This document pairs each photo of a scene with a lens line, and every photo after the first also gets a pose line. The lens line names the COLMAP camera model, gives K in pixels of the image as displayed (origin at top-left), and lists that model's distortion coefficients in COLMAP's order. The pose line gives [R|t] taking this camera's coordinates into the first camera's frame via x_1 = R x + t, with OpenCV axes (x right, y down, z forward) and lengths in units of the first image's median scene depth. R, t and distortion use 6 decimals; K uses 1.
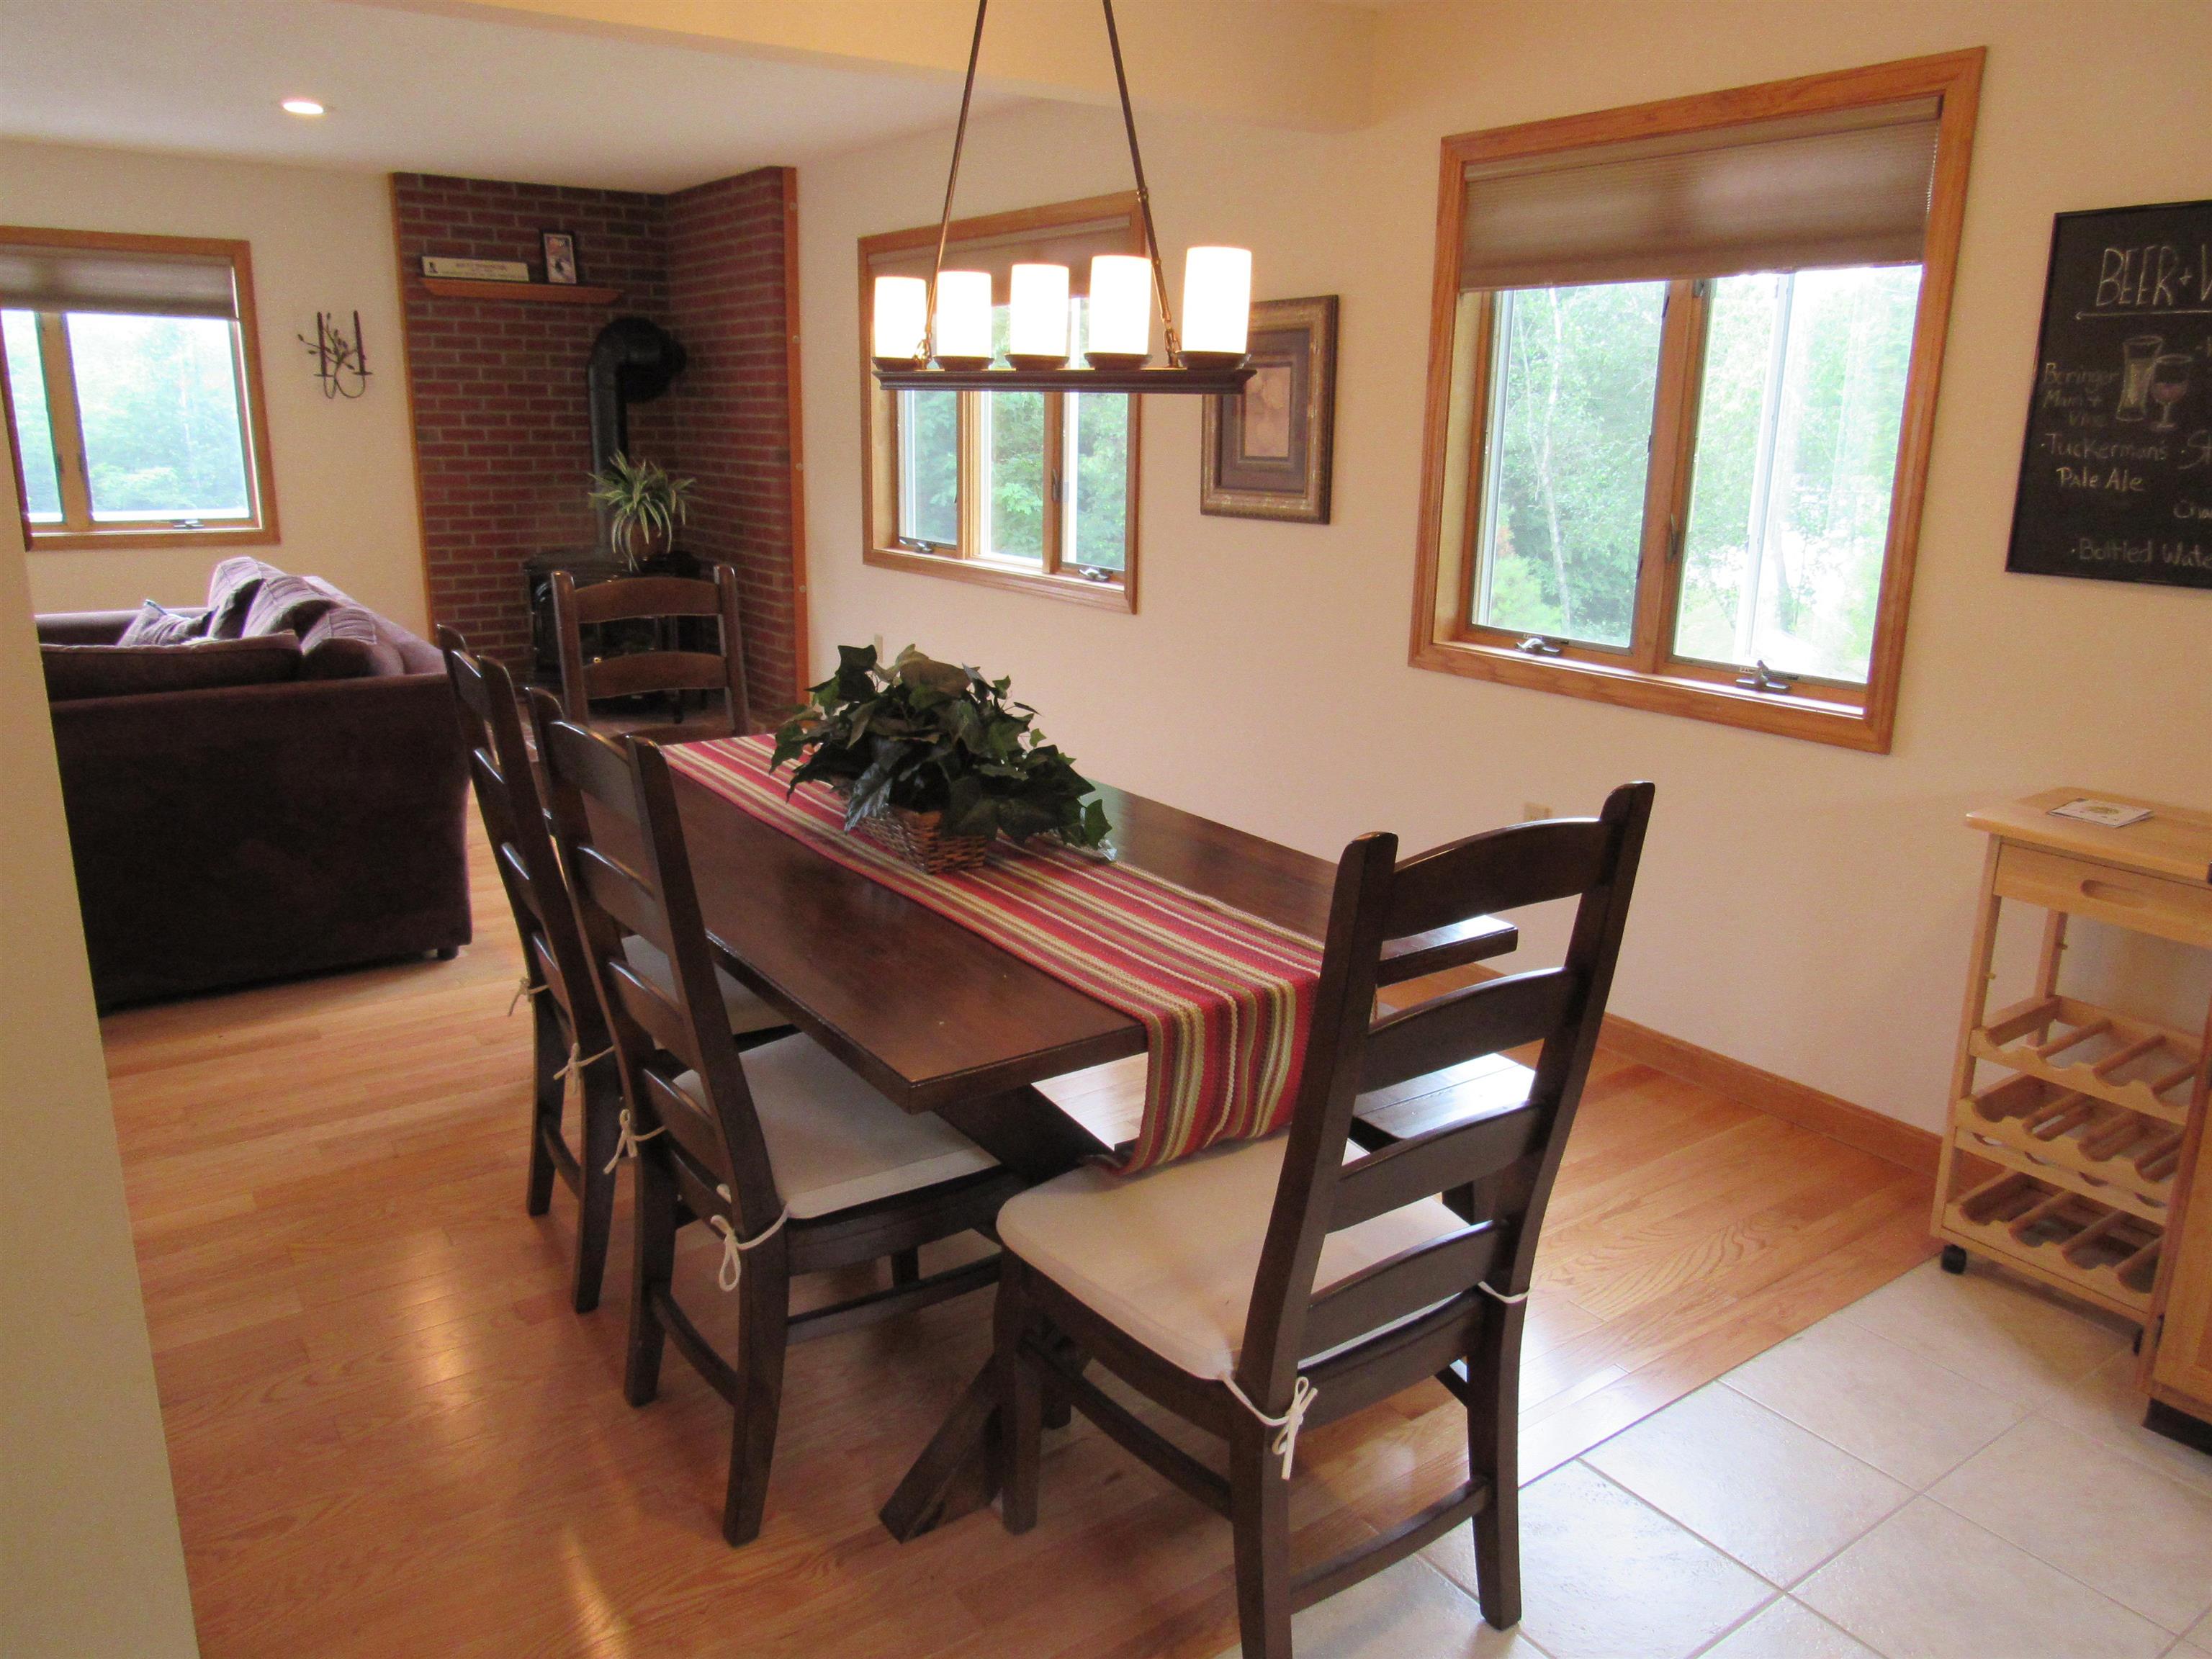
lens RADIAL K [[1606.0, 0, 1106.0], [0, 1606.0, 829.5], [0, 0, 1]] dist [0.000771, 0.002166]
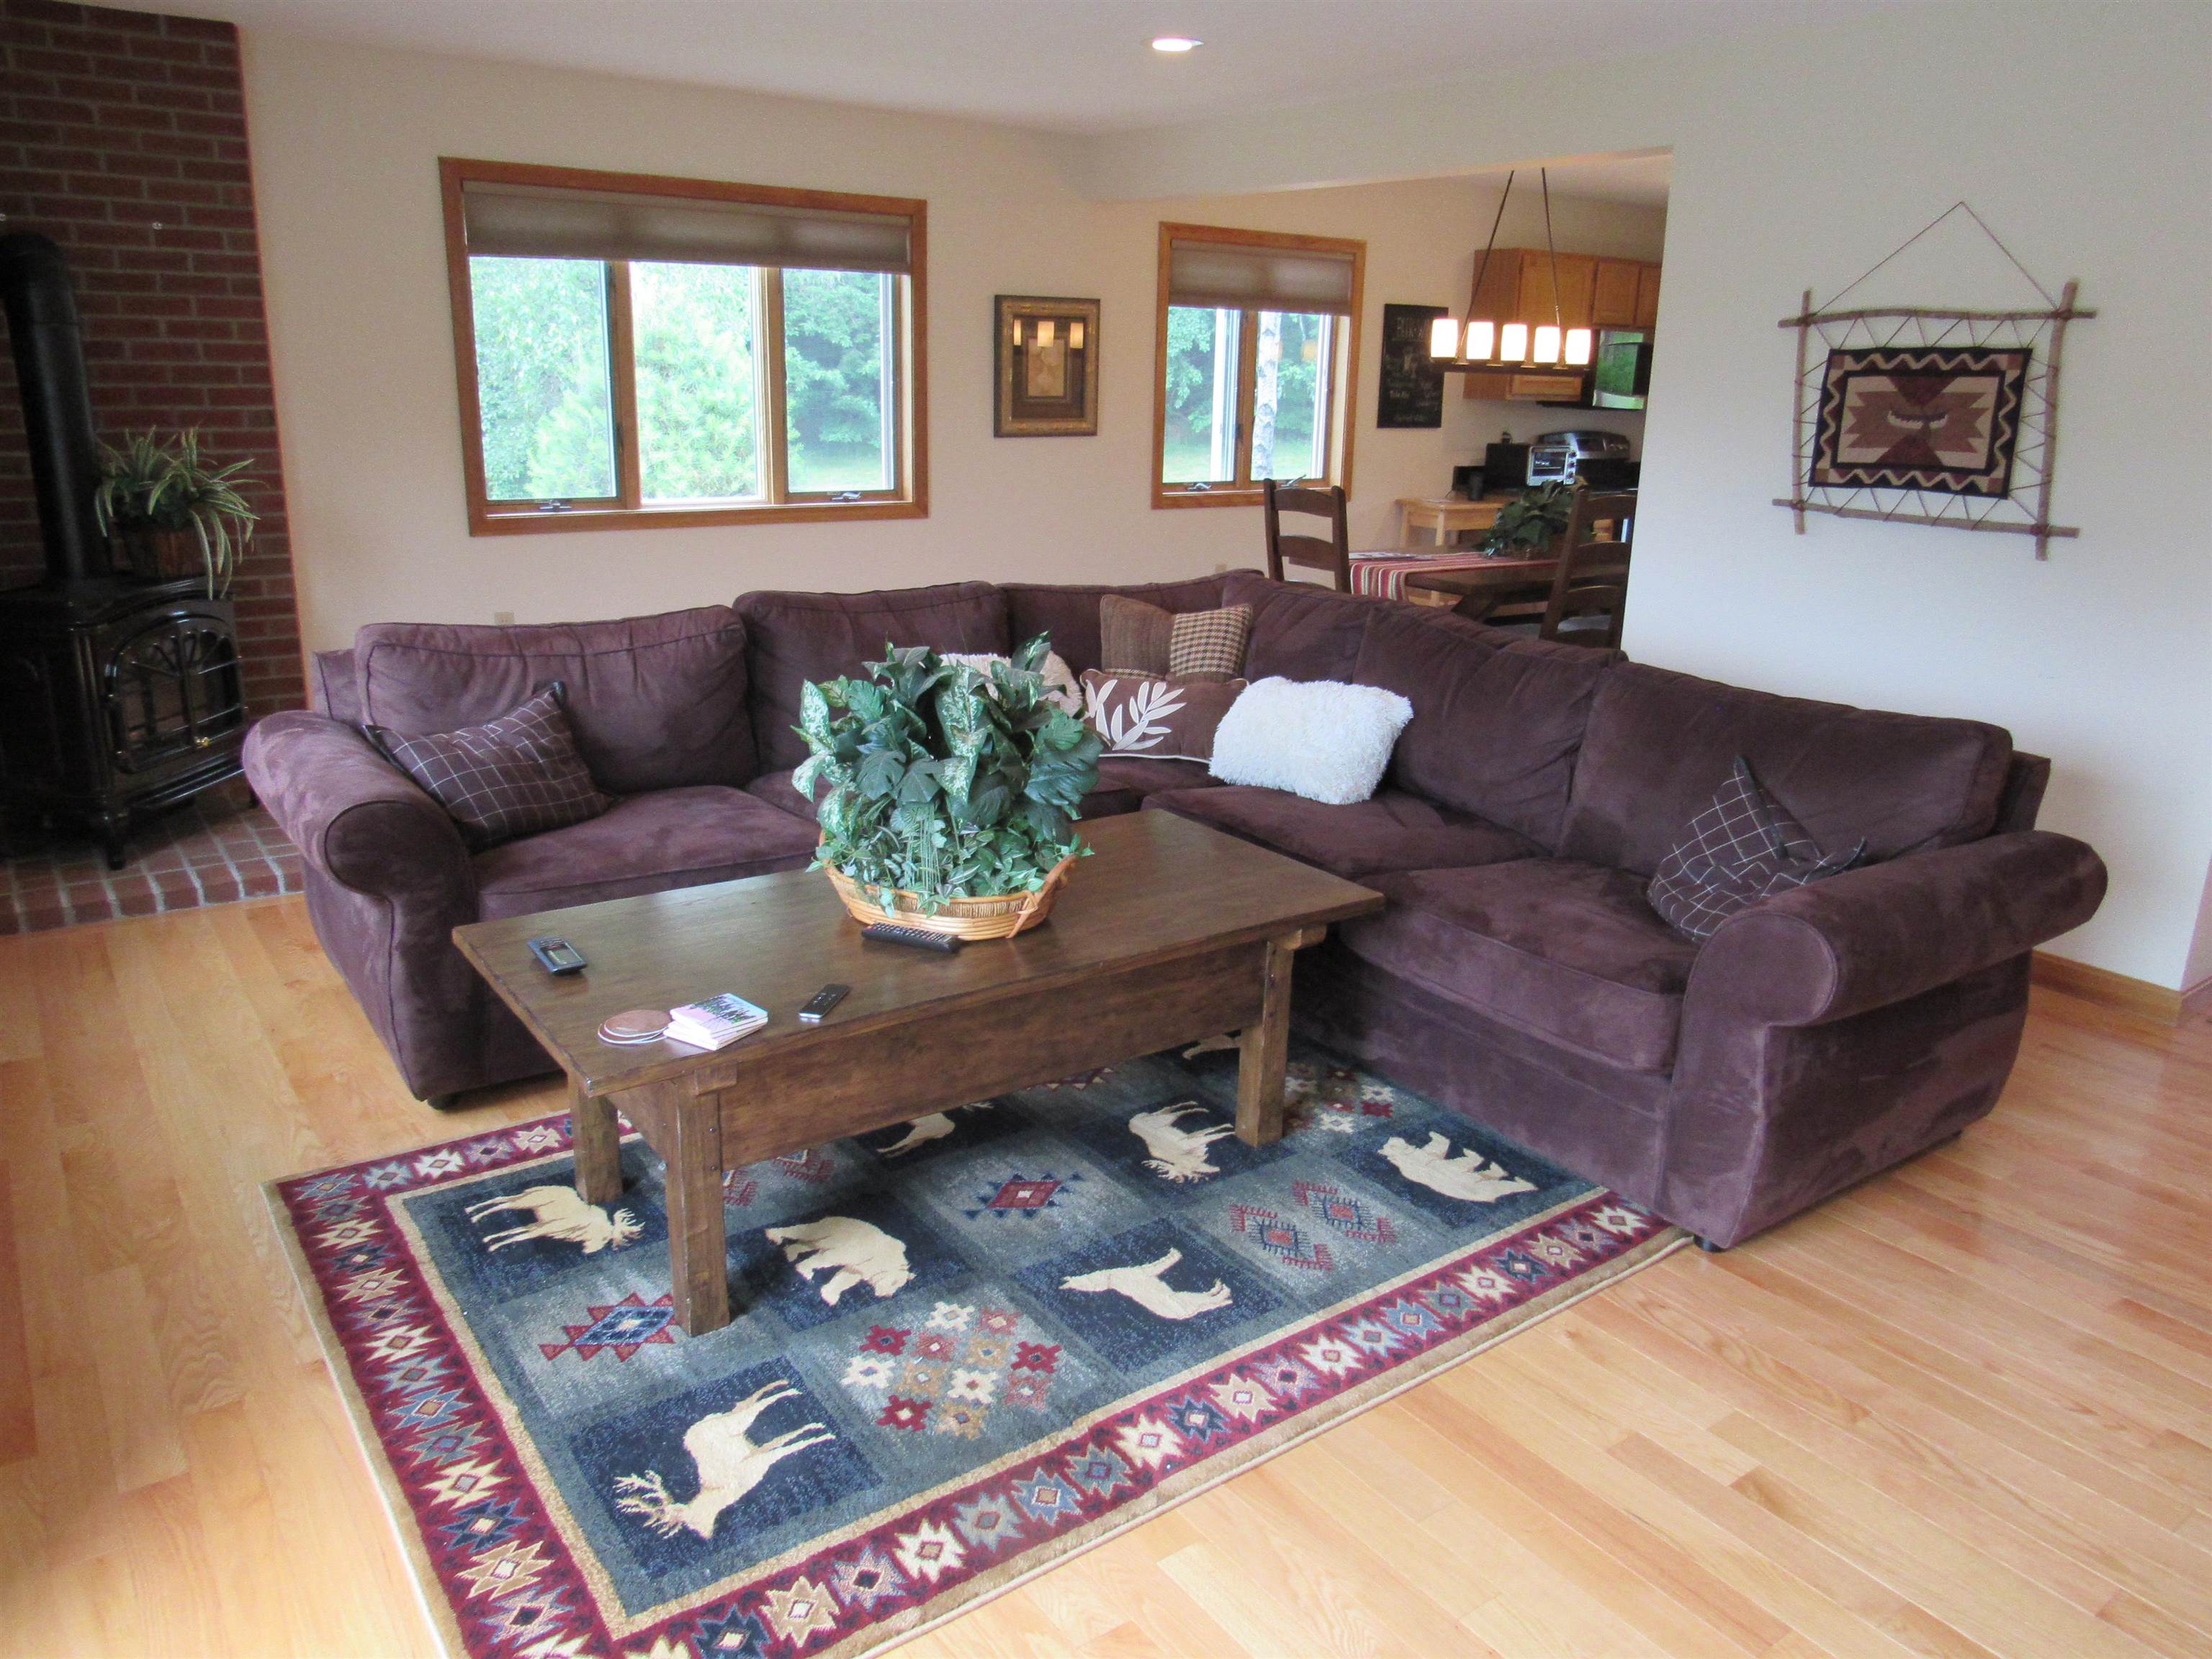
lens RADIAL K [[1606.0, 0, 1106.0], [0, 1606.0, 829.5], [0, 0, 1]] dist [0.000771, 0.002166]
pose [[0.012764, -0.289765, 0.957013, -1.552331], [0.233971, 0.931386, 0.278885, -0.263027], [-0.972160, 0.220354, 0.079685, 0.910601]]
